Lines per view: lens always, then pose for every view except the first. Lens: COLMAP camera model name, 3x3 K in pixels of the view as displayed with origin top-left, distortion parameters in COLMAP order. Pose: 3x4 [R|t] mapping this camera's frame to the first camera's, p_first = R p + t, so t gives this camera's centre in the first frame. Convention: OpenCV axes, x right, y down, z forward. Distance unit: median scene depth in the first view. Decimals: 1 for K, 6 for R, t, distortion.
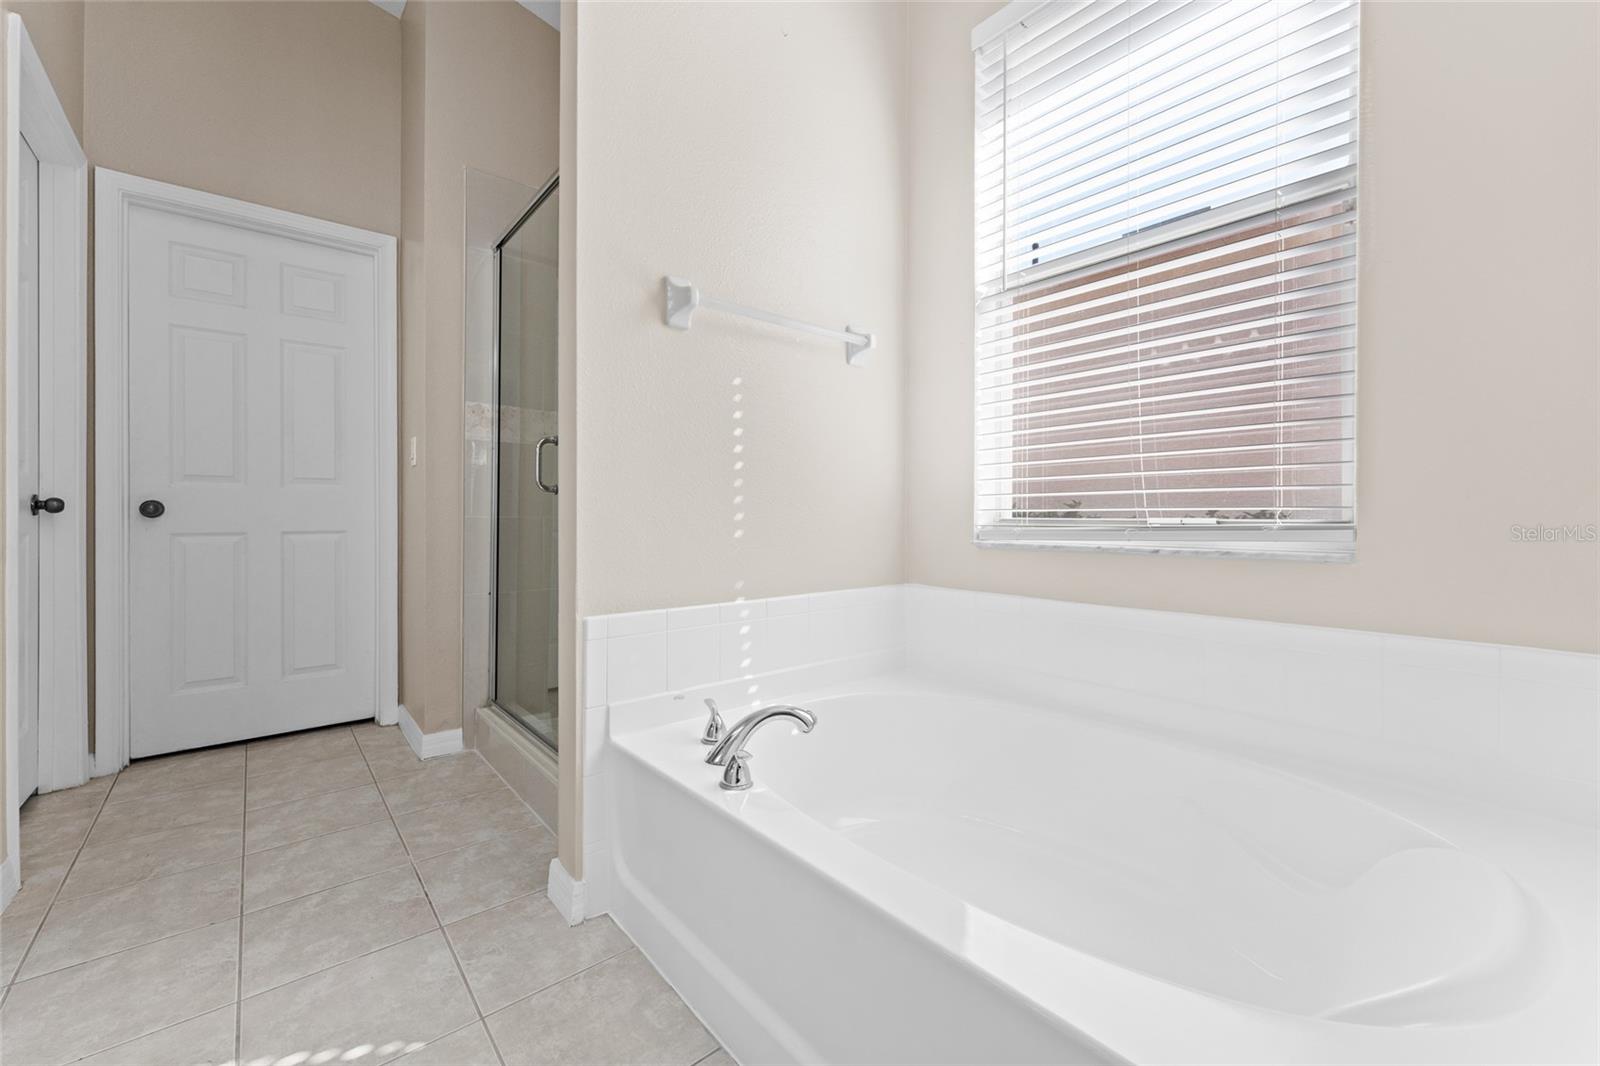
lens RADIAL K [[650.0, 0, 804.1], [0, 650.0, 532.5], [0, 0, 1]] dist [-0.006333, 0.000888]
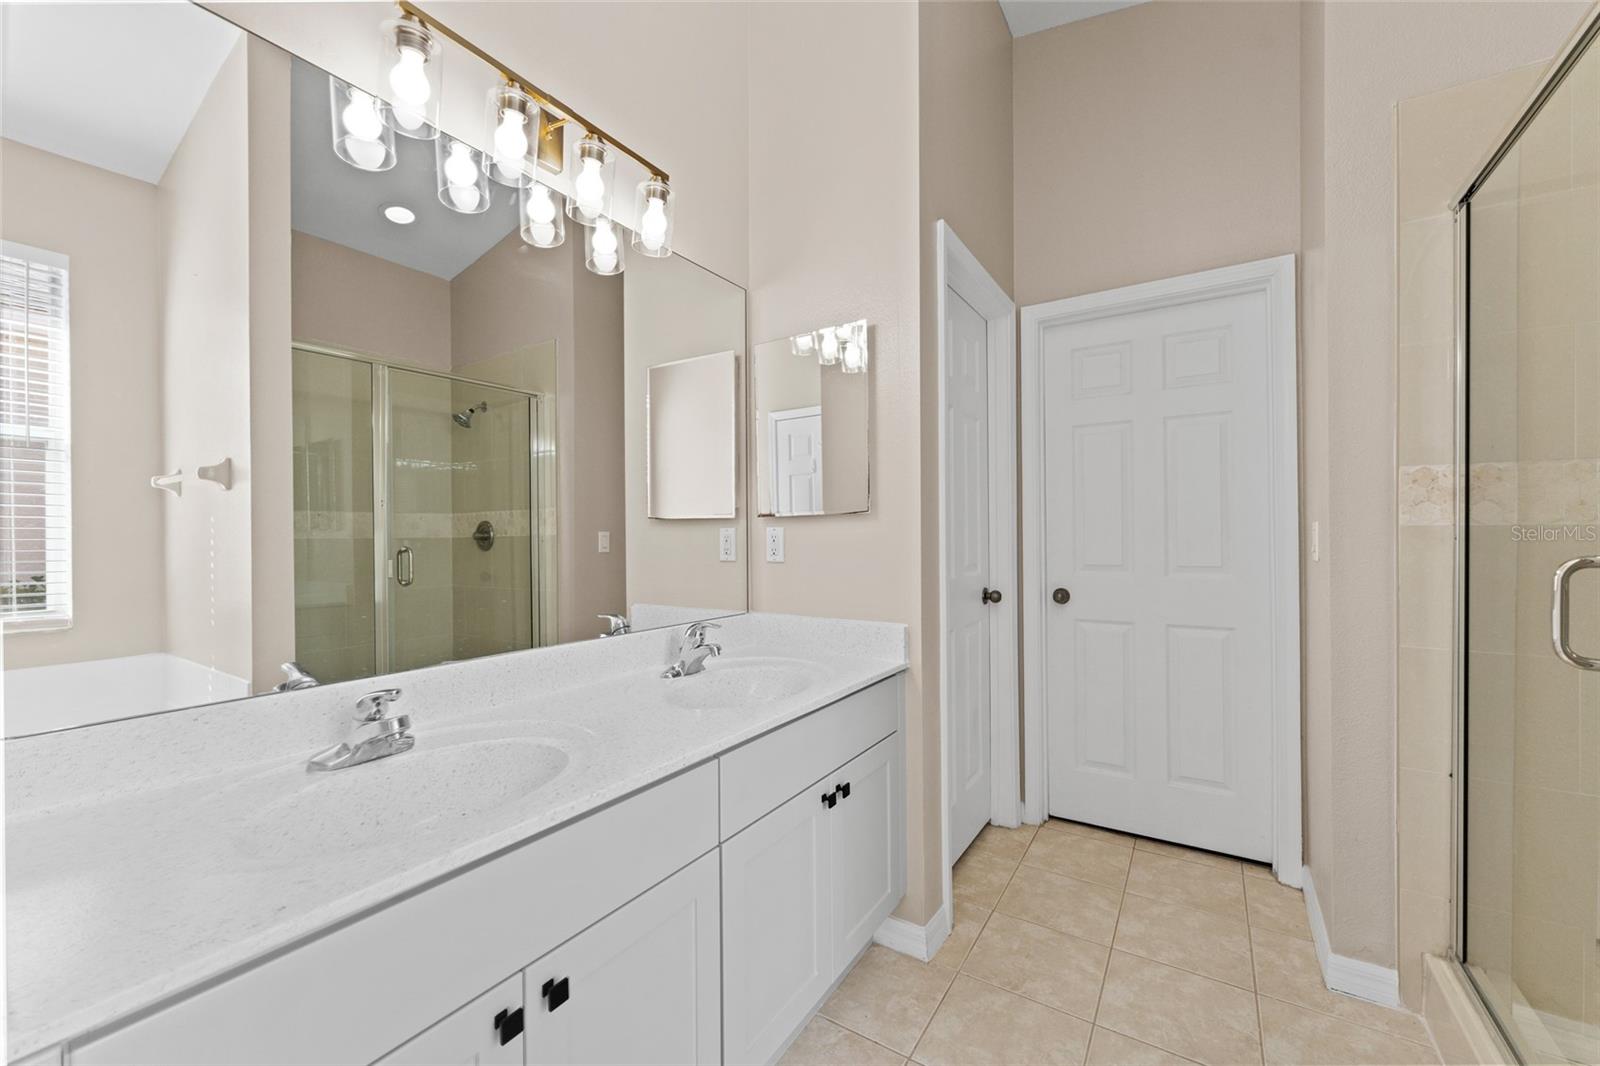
lens RADIAL K [[650.0, 0, 792.5], [0, 650.0, 539.2], [0, 0, 1]] dist [-0.006333, 0.000888]
pose [[0.299138, -0.012234, -0.954132, -0.091766], [-0.008306, 0.999847, -0.015425, -0.113908], [0.954174, 0.012539, 0.298990, 0.234688]]
